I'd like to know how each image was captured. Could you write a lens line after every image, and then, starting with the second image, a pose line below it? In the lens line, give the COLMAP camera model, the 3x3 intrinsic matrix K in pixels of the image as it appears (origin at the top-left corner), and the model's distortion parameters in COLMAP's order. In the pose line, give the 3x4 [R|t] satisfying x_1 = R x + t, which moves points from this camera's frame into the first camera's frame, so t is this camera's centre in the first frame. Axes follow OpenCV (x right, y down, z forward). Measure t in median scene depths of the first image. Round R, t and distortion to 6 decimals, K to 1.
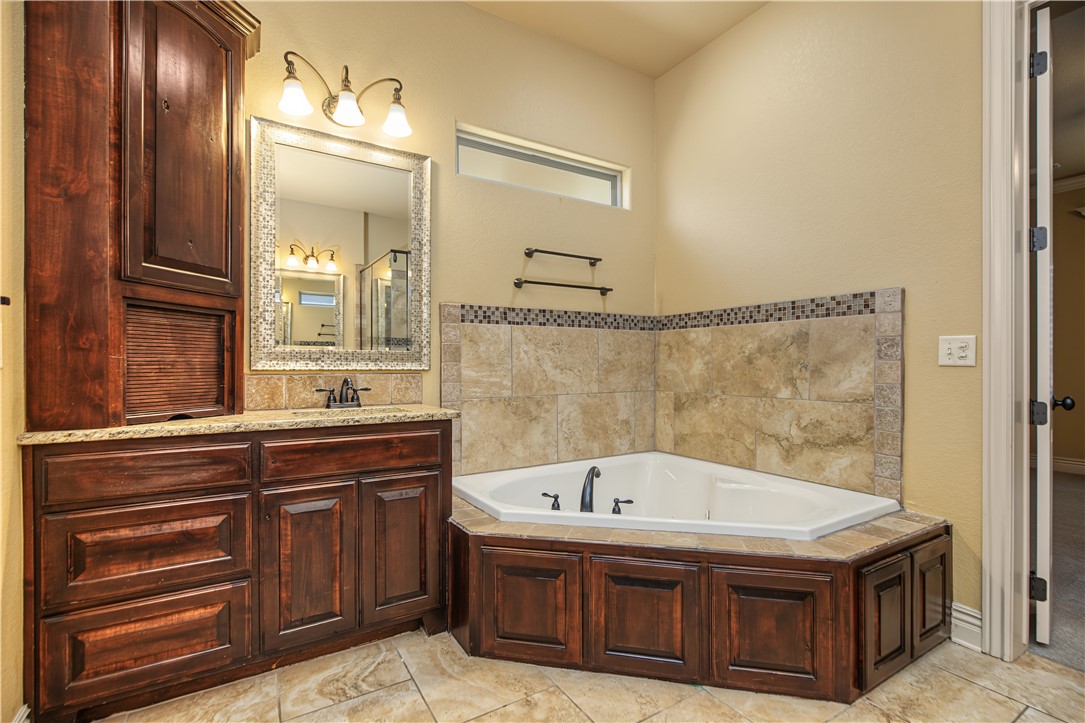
lens RADIAL K [[499.6, 0, 544.2], [0, 499.6, 361.4], [0, 0, 1]] dist [-0.000886, -0.000873]
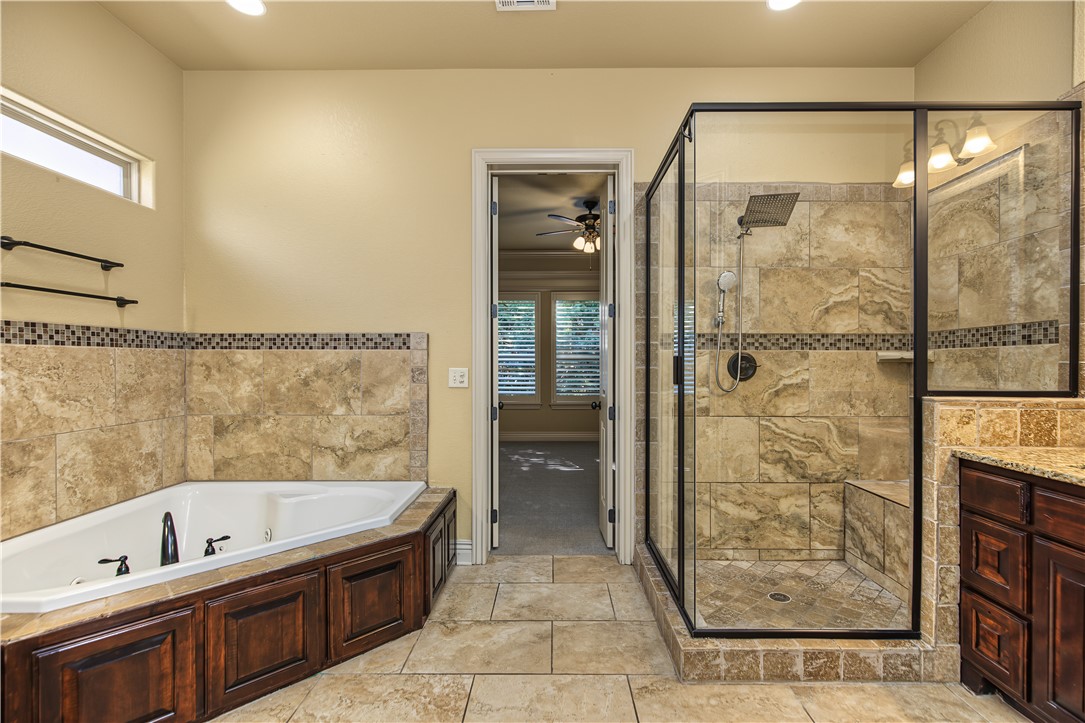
lens RADIAL K [[499.6, 0, 546.7], [0, 499.6, 361.6], [0, 0, 1]] dist [-0.000886, -0.000873]
pose [[0.541223, -0.003023, 0.840873, -0.283105], [-0.001599, 0.999988, 0.004624, -0.067114], [-0.840877, -0.003847, 0.541212, -0.063418]]
